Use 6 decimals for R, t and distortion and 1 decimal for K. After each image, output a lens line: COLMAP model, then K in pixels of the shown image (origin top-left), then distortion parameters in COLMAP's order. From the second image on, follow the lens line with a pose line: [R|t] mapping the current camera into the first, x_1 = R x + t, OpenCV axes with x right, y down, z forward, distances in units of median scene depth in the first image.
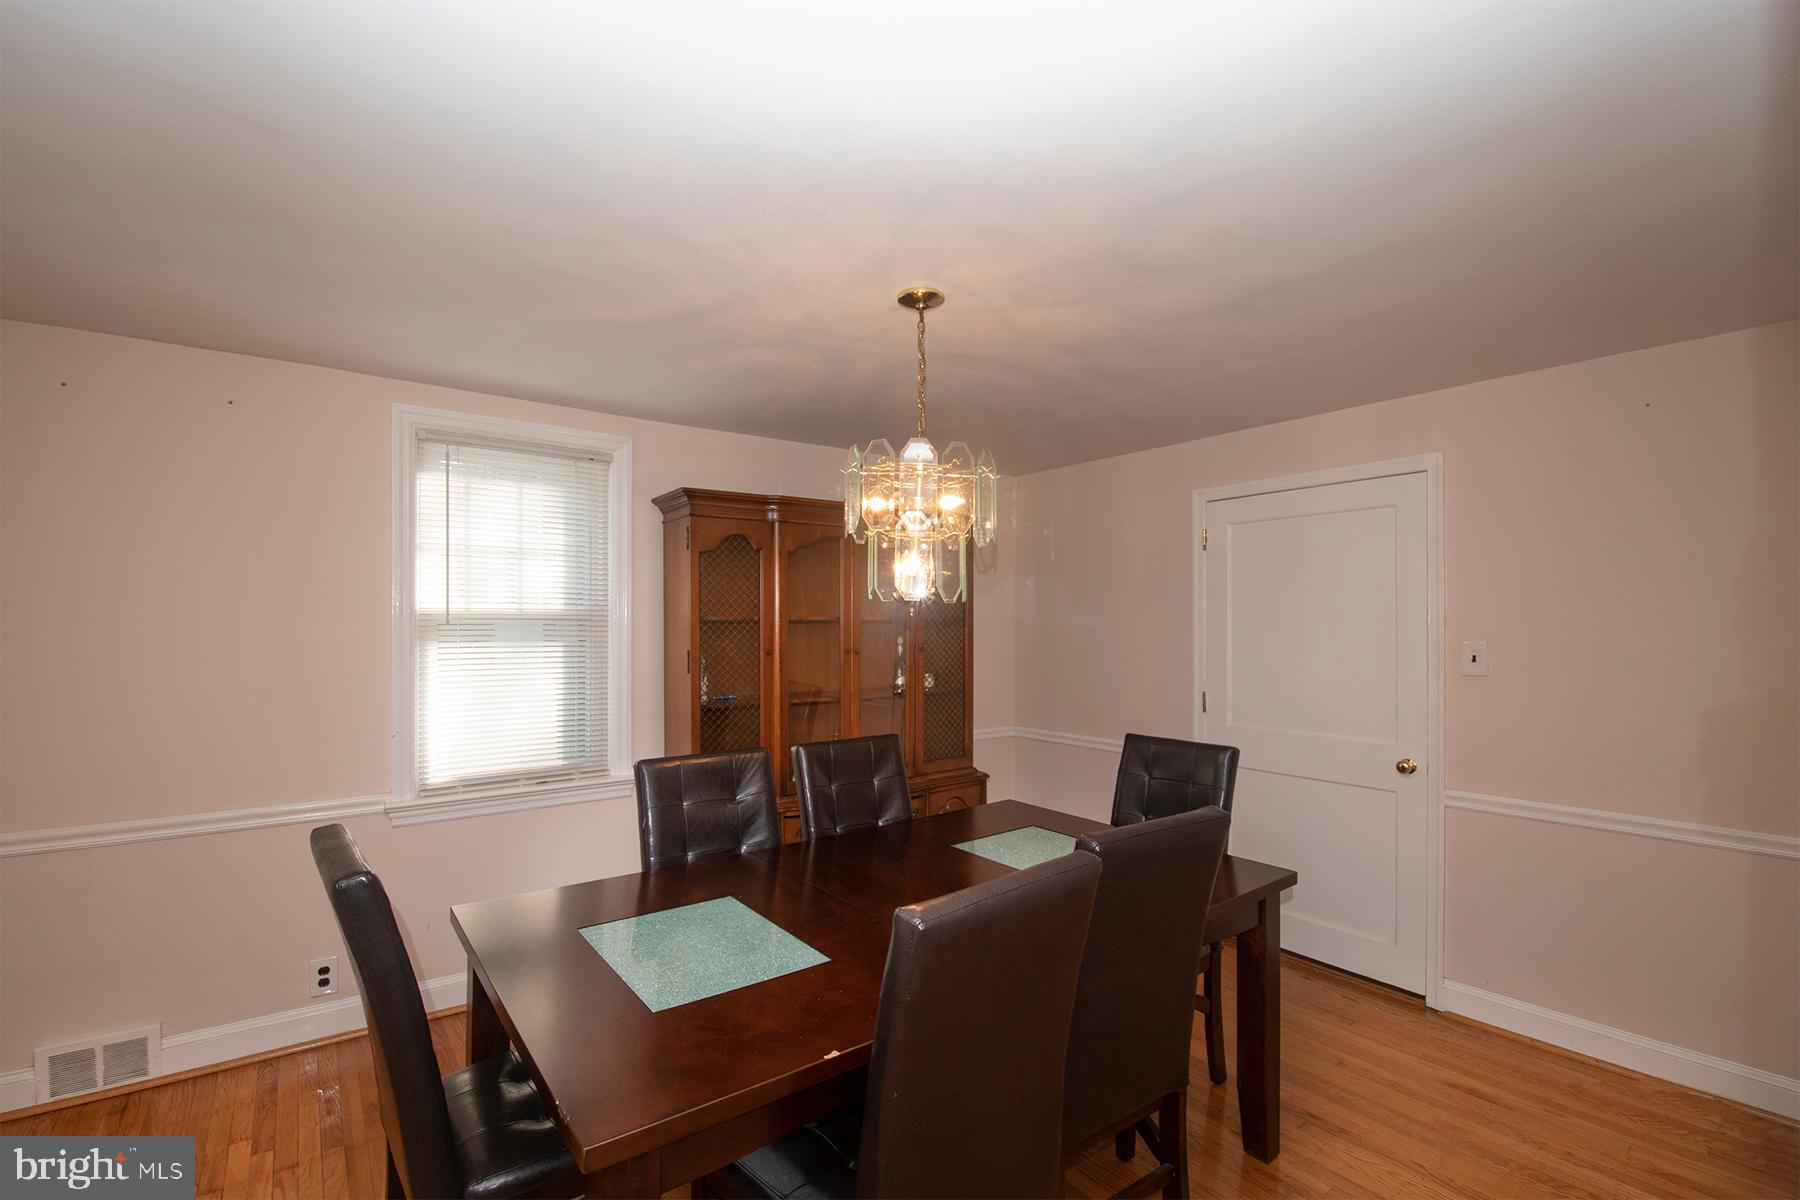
lens RADIAL K [[788.9, 0, 897.8], [0, 788.9, 620.6], [0, 0, 1]] dist [0.011323, -0.018414]
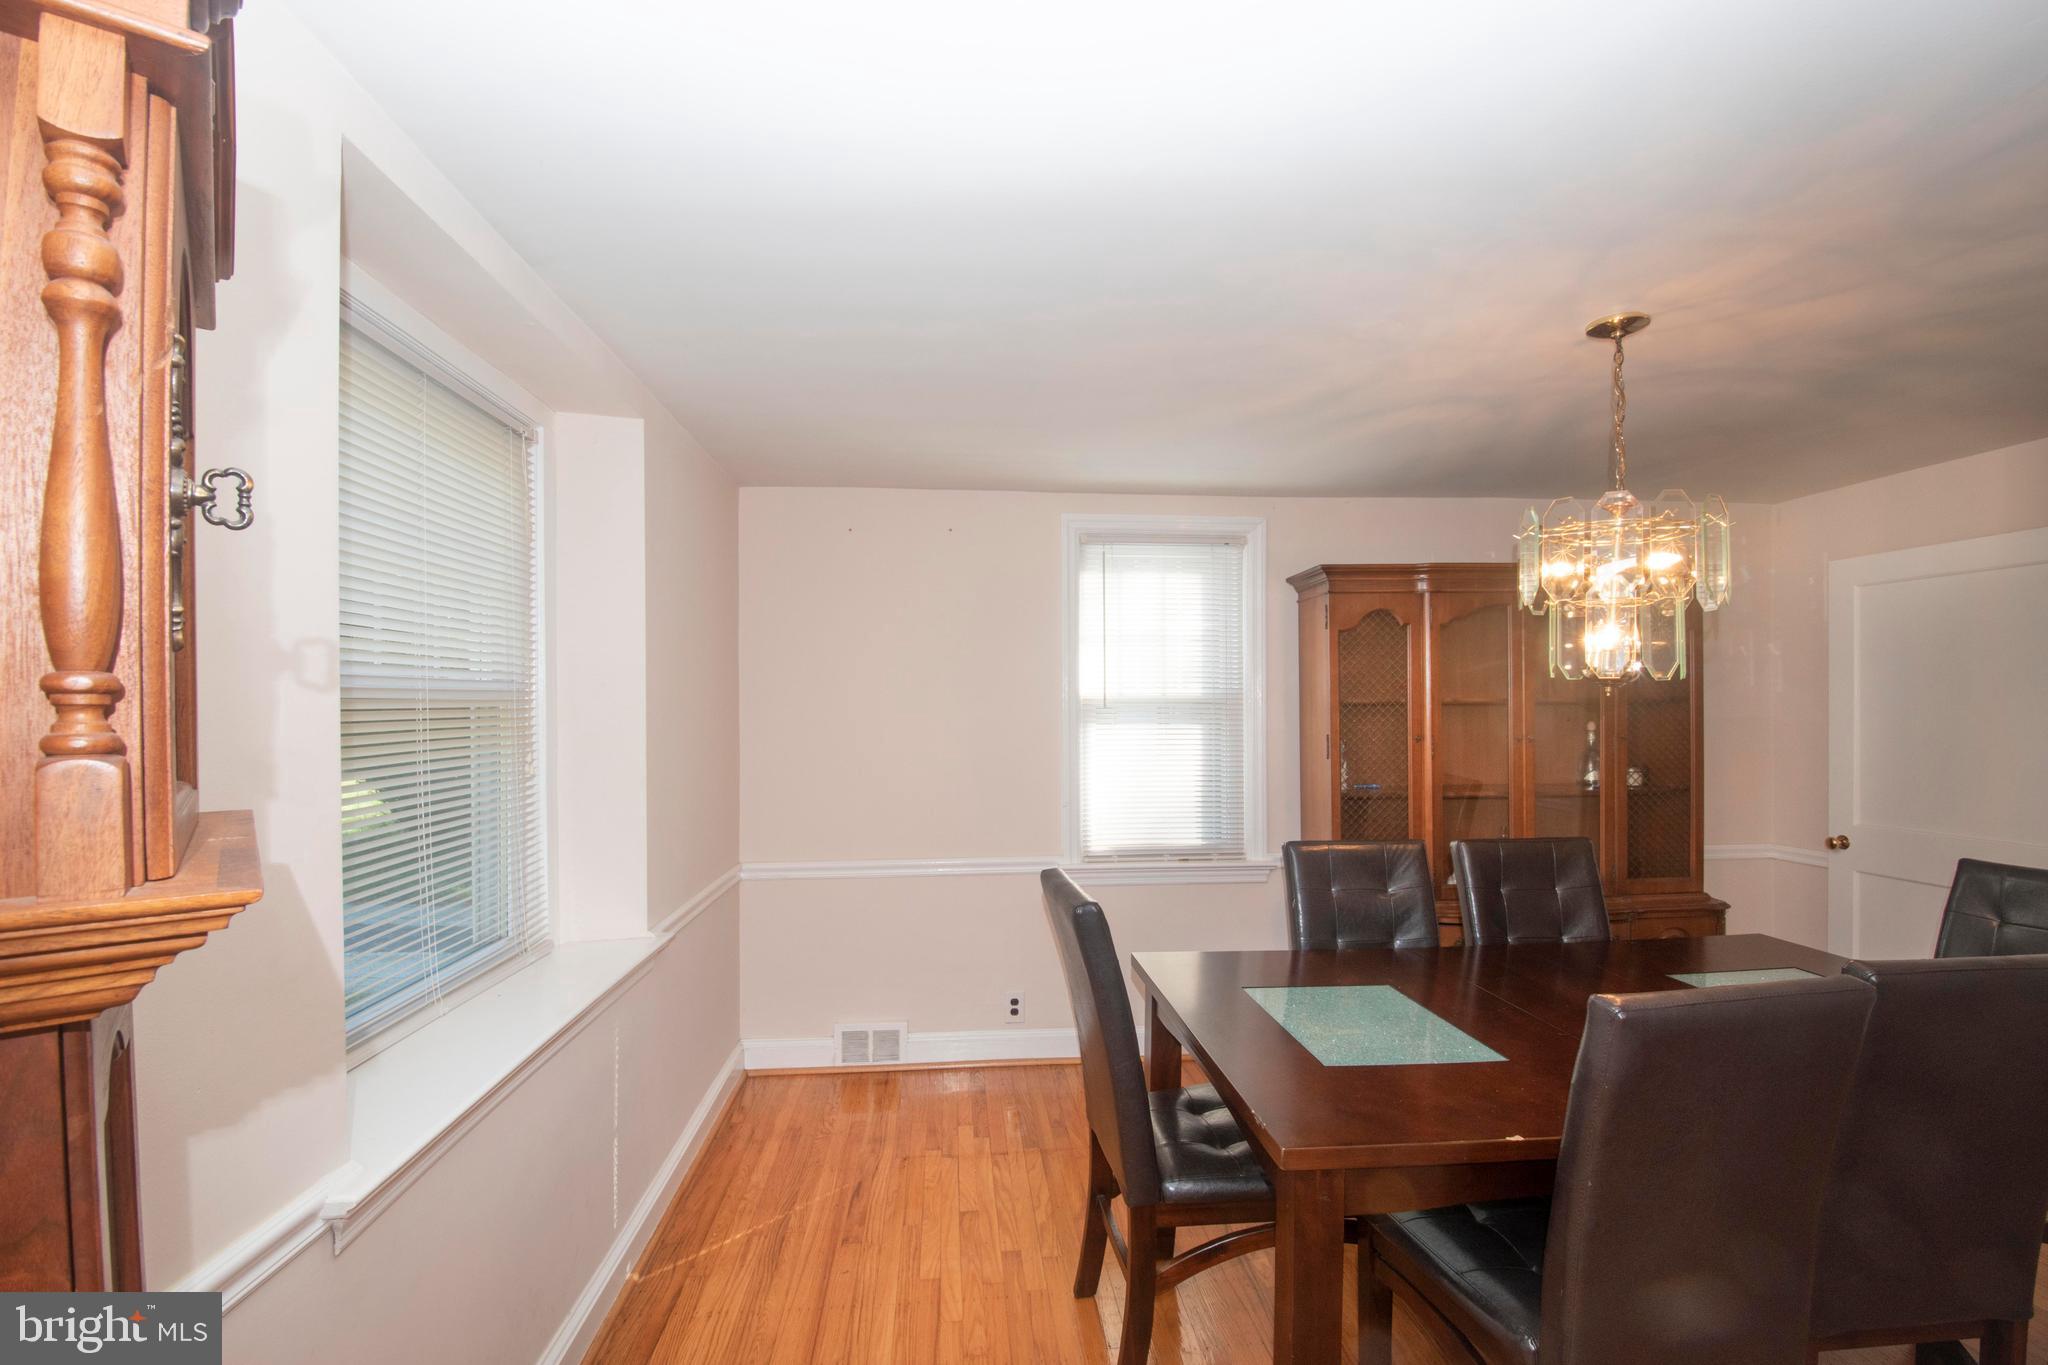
lens RADIAL K [[897.6, 0, 1021.5], [0, 897.6, 705.9], [0, 0, 1]] dist [0.011323, -0.018414]
pose [[0.847231, -0.004685, -0.531204, -0.003239], [0.006013, 0.999982, 0.000771, -0.000096], [0.531190, -0.003848, 0.847244, -0.153204]]
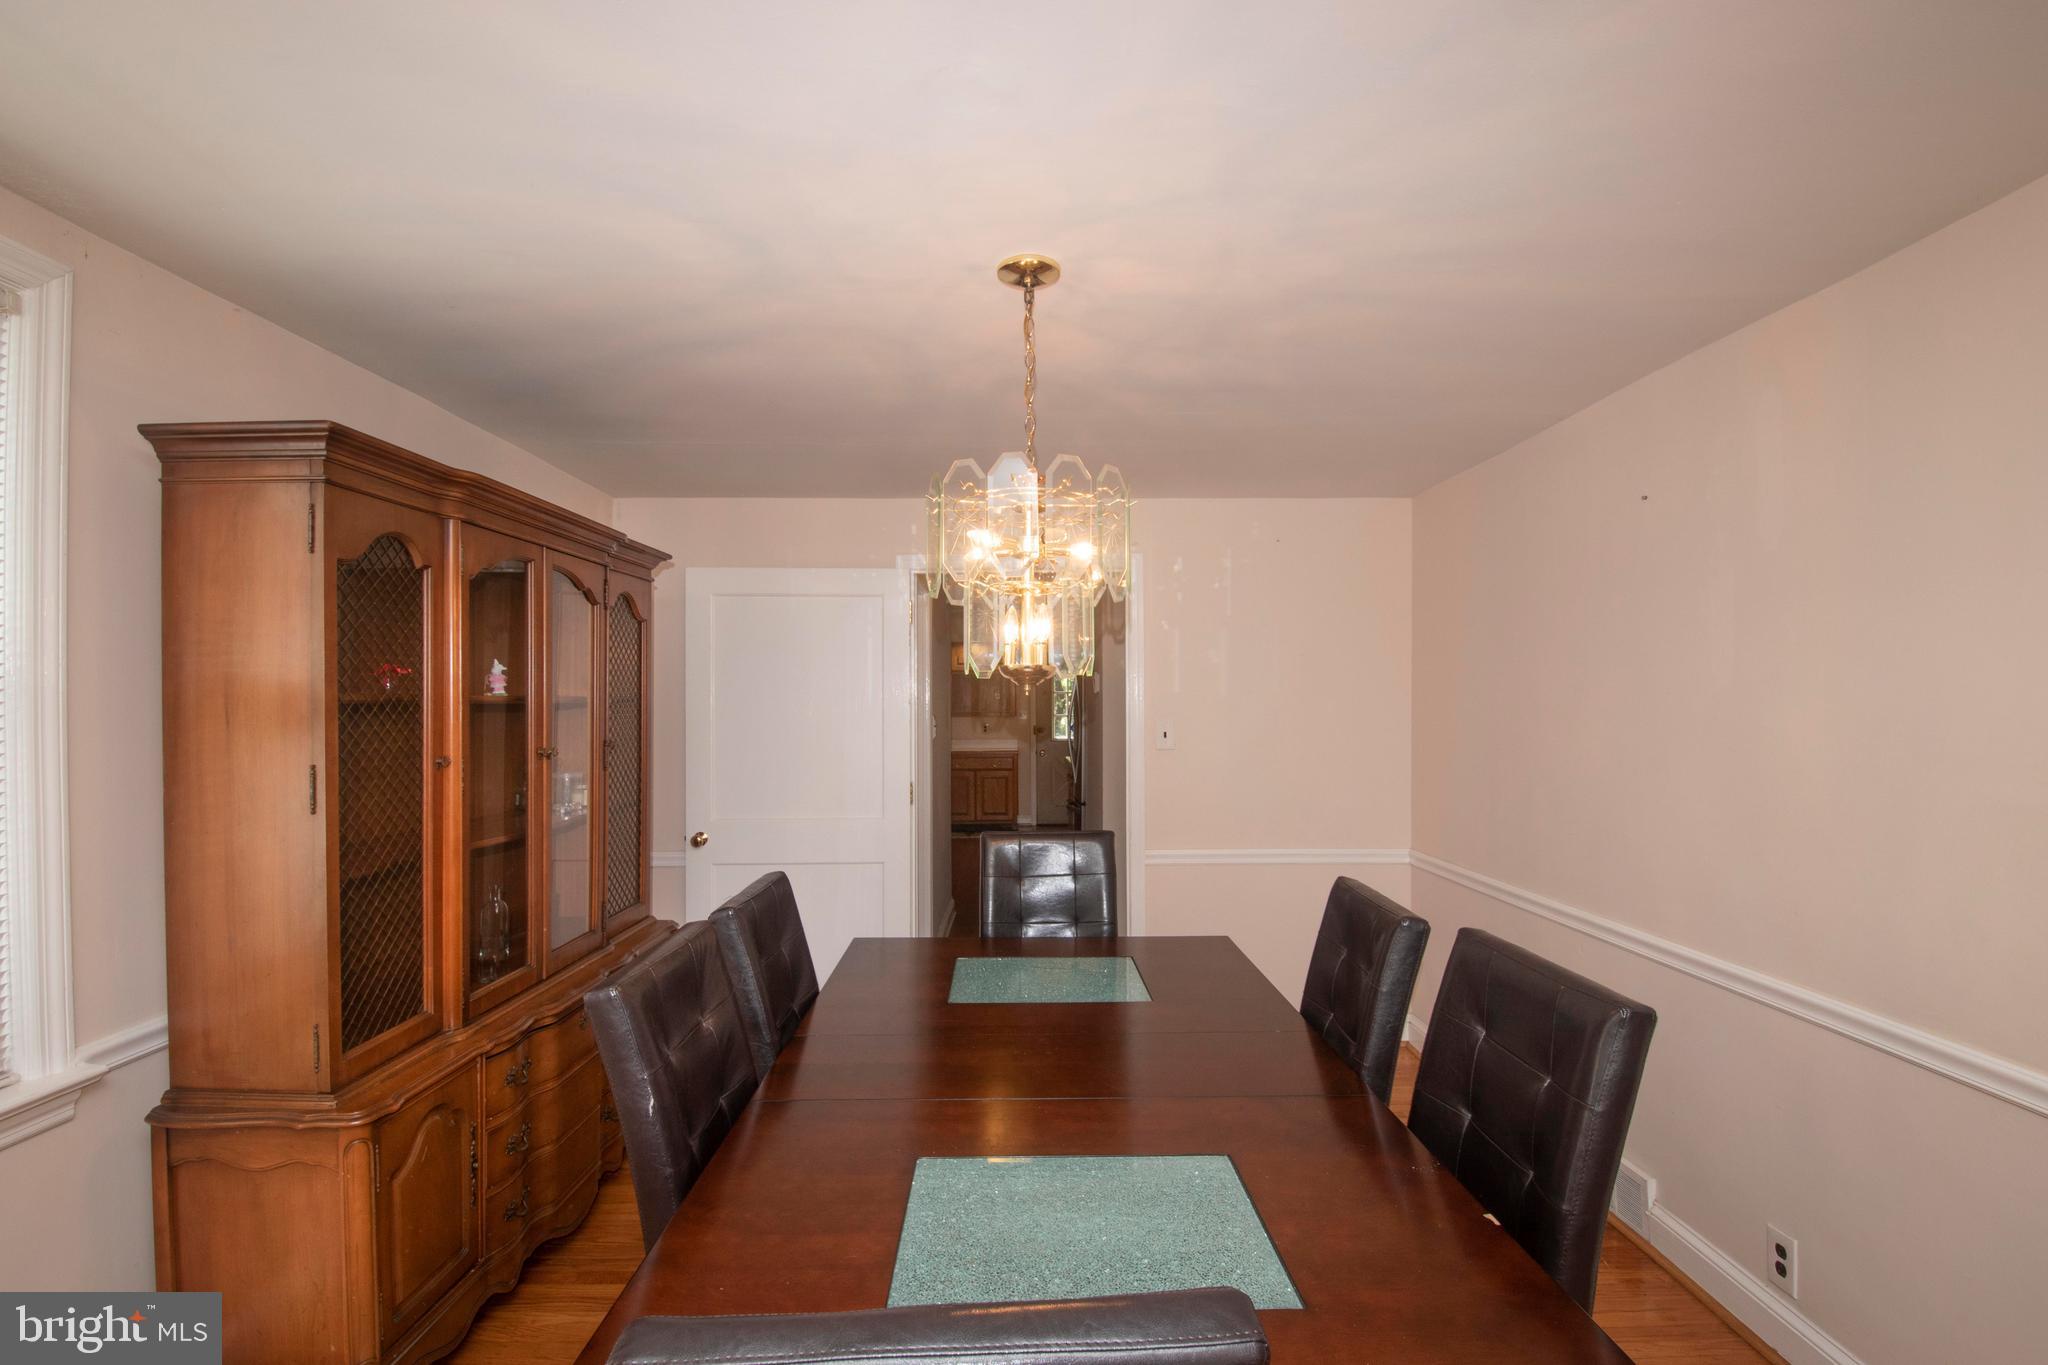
lens RADIAL K [[914.6, 0, 1021.9], [0, 914.6, 706.8], [0, 0, 1]] dist [0.009848, -0.018092]
pose [[0.593601, -0.002663, 0.804755, -0.606804], [-0.000429, 0.999993, 0.003625, -0.000068], [-0.804759, -0.002497, 0.593596, 0.445122]]
